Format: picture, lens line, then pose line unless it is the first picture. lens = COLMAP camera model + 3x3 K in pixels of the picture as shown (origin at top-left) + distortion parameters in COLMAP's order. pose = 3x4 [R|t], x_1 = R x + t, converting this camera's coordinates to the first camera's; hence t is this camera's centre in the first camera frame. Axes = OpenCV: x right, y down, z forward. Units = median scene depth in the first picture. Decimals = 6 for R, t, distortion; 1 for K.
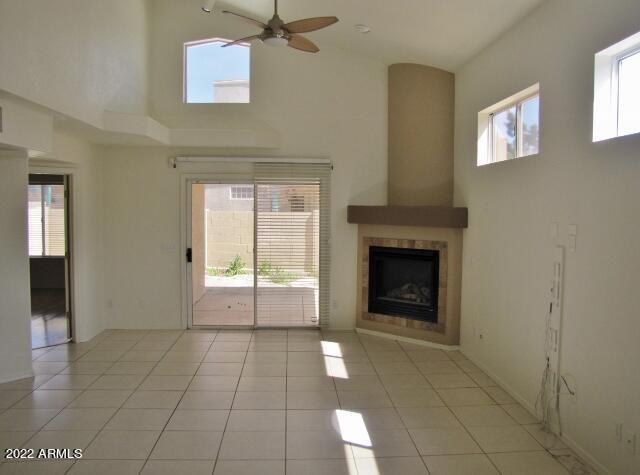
lens RADIAL K [[546.6, 0, 319.5], [0, 546.6, 239.0], [0, 0, 1]] dist [-0.179542, 0.120654]
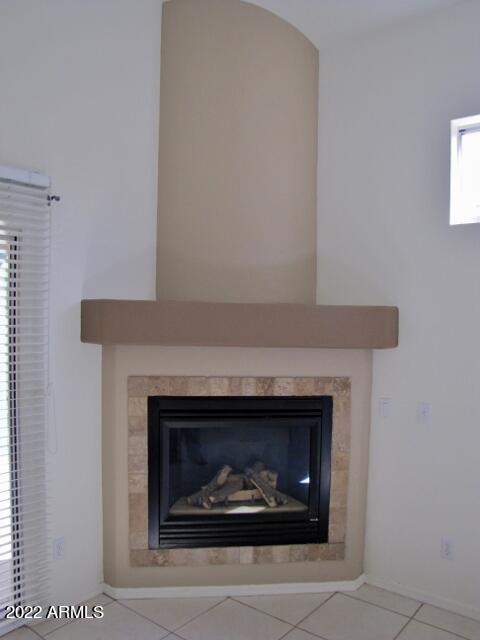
lens RADIAL K [[546.6, 0, 242.8], [0, 546.6, 326.5], [0, 0, 1]] dist [-0.179542, 0.120654]
pose [[0.655656, -0.015750, 0.754895, -0.184493], [0.034226, 0.999375, -0.008875, -0.036774], [-0.754284, 0.031656, 0.655785, 0.704714]]
